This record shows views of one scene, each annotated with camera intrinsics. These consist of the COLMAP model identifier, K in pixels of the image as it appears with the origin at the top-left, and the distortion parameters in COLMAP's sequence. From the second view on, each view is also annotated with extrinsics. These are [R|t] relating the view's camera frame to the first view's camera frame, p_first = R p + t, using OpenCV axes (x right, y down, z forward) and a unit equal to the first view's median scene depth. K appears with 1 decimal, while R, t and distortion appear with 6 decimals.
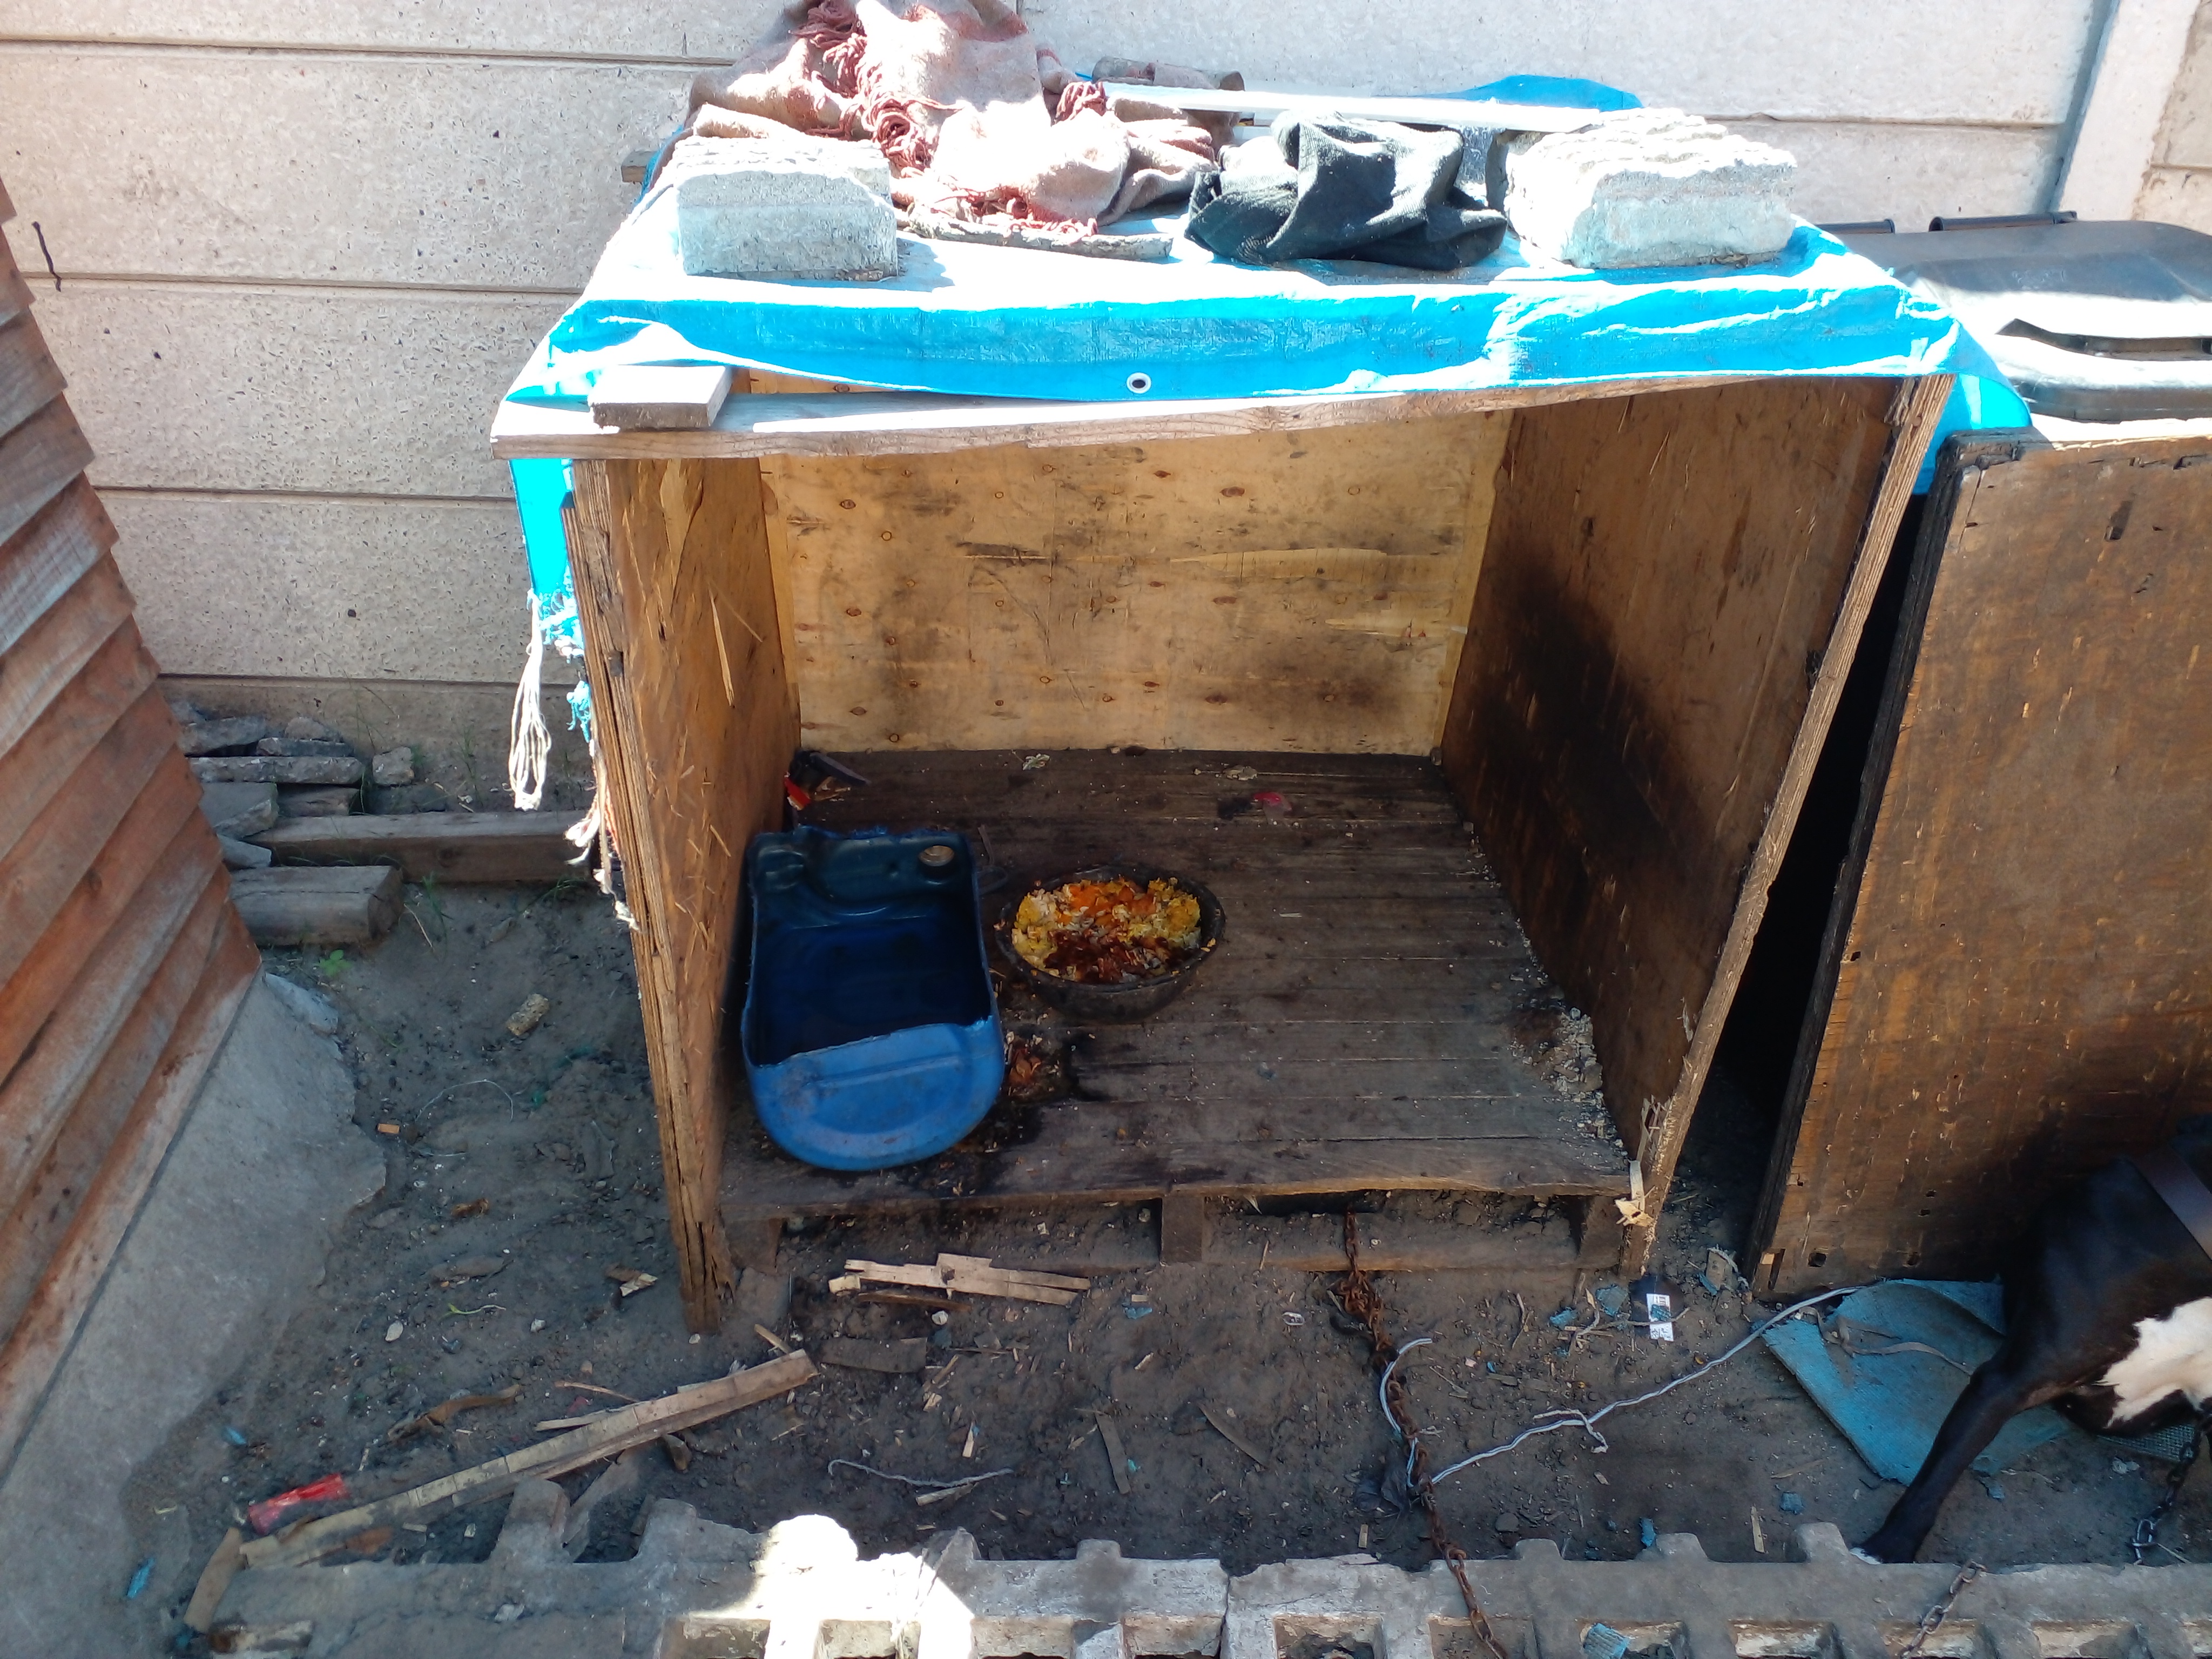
lens RADIAL K [[1767.9, 0, 1101.0], [0, 1767.9, 838.6], [0, 0, 1]] dist [0.129158, -0.296250]
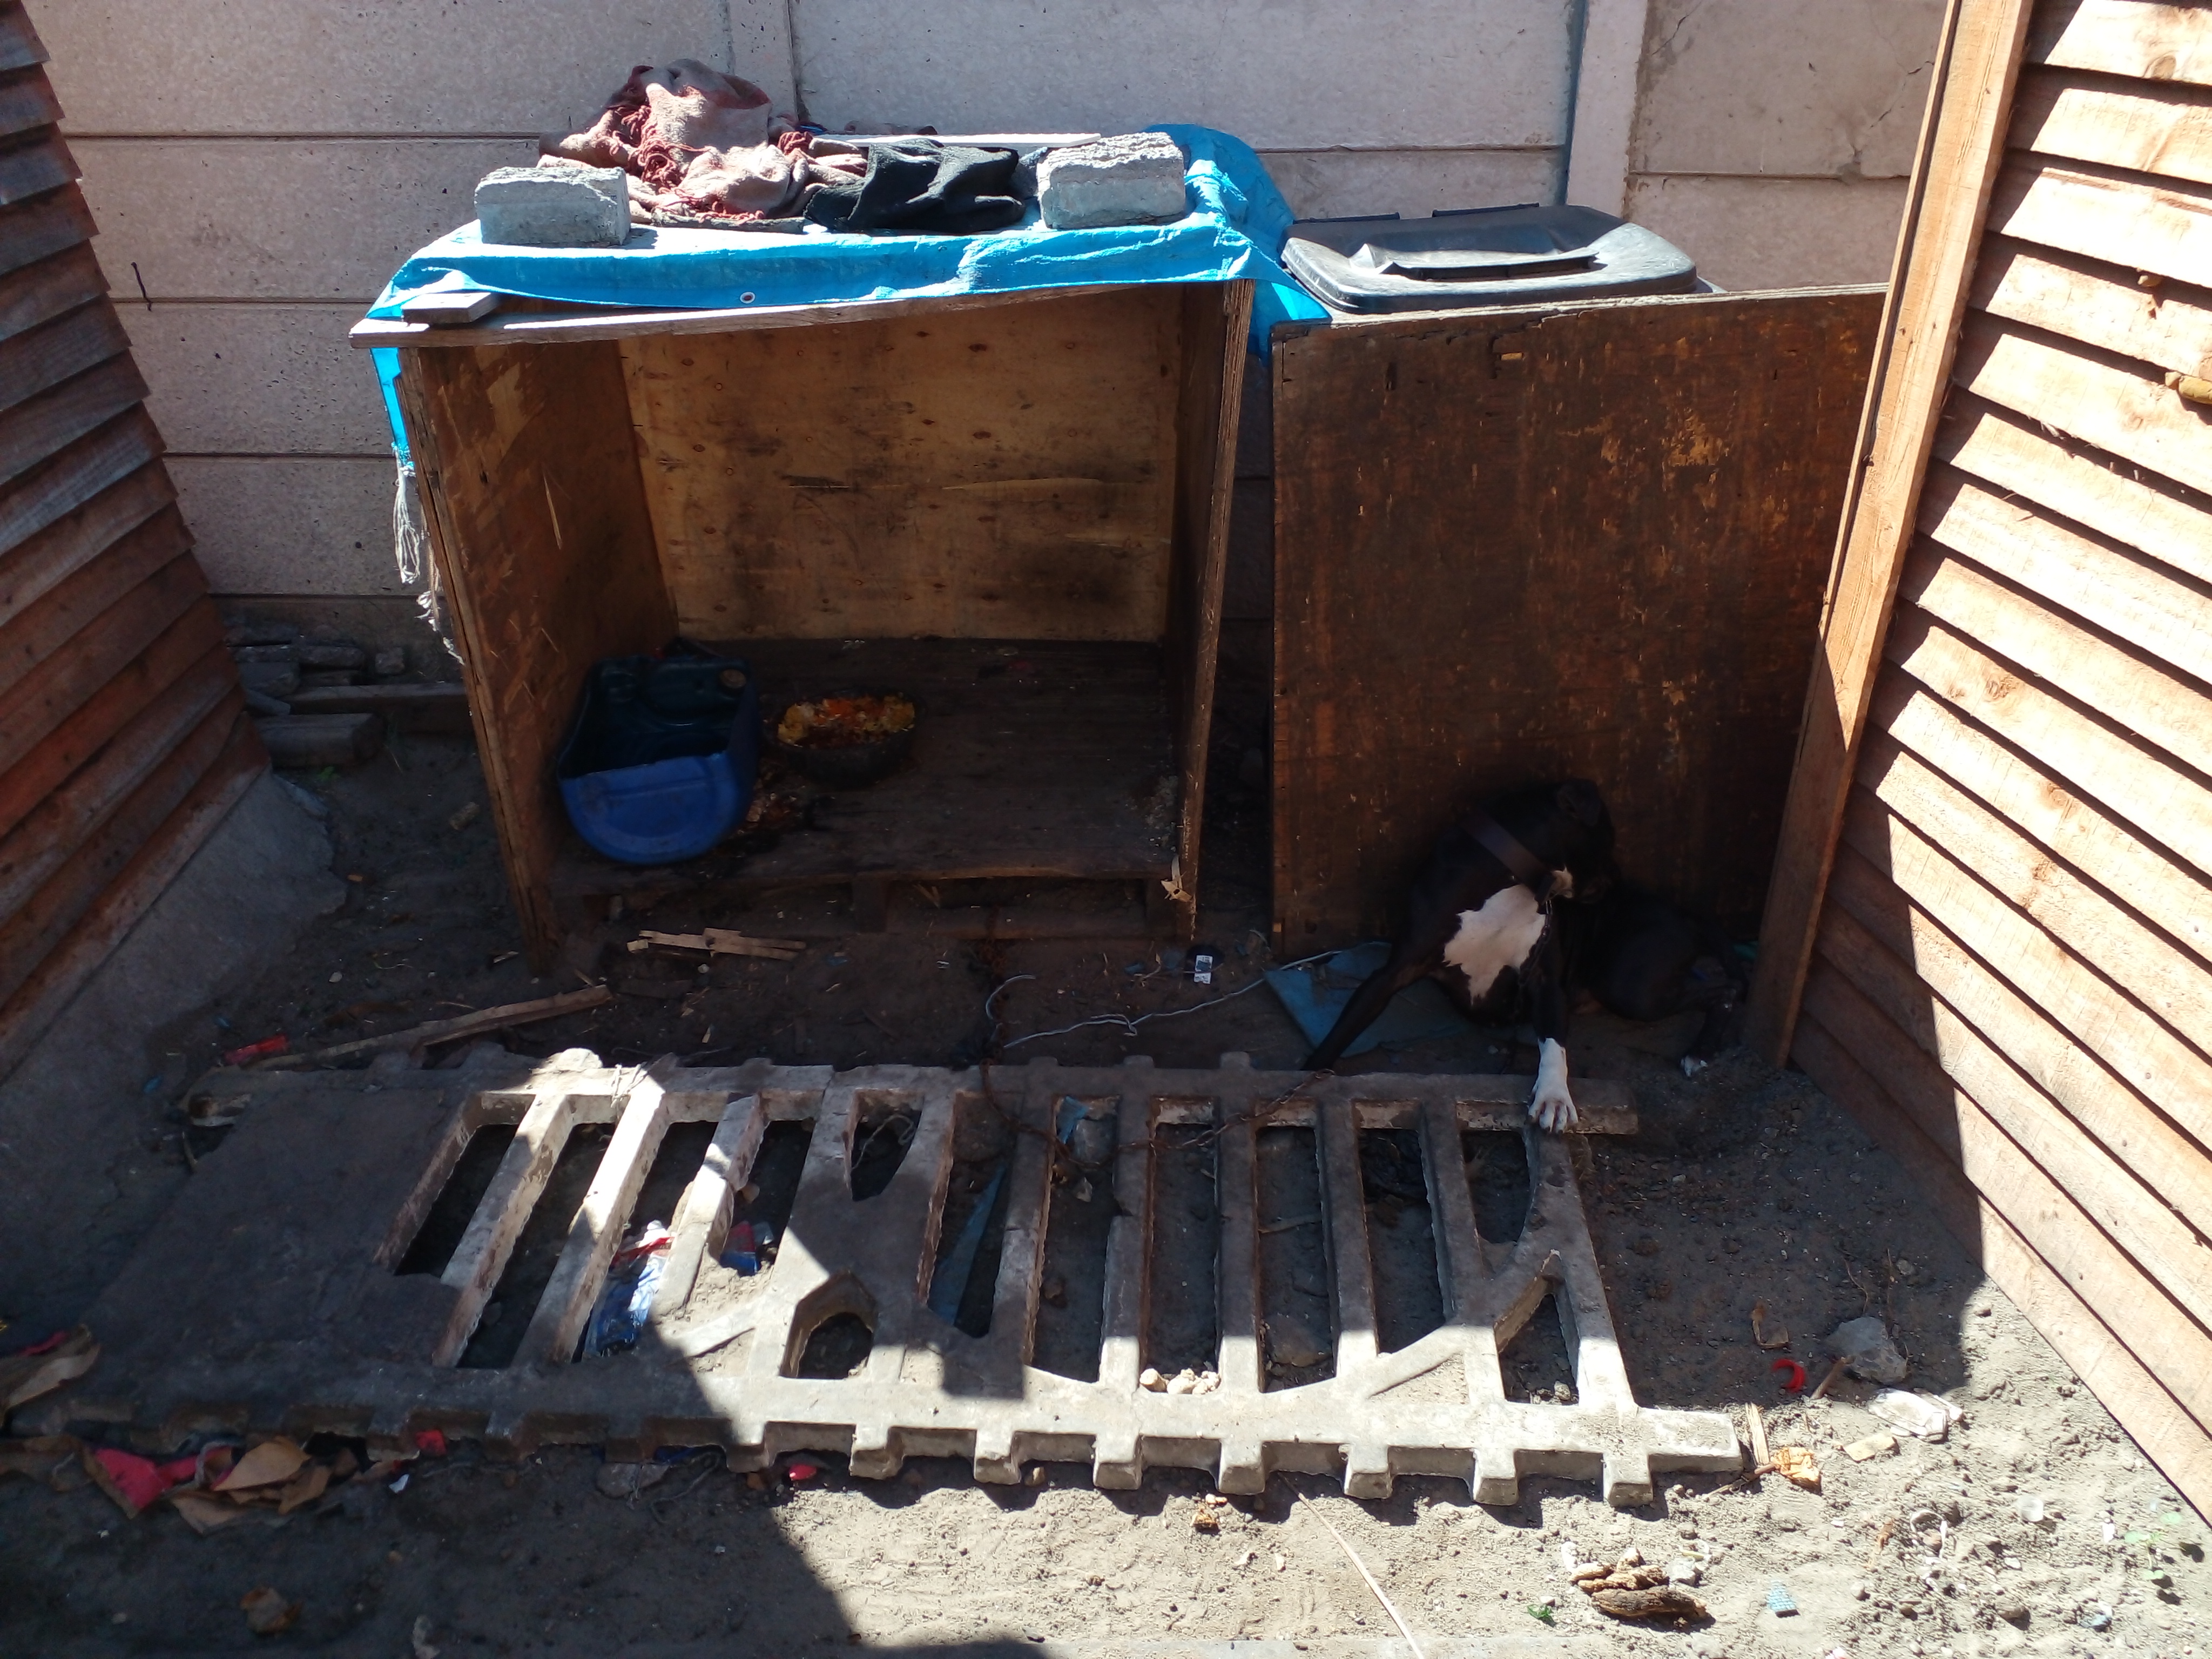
lens RADIAL K [[1729.7, 0, 1119.0], [0, 1729.7, 843.9], [0, 0, 1]] dist [0.114769, -0.280242]
pose [[0.998218, -0.009498, -0.058910, 0.305048], [0.006802, 0.998928, -0.045787, 0.214288], [0.059282, 0.045304, 0.997213, -0.367450]]
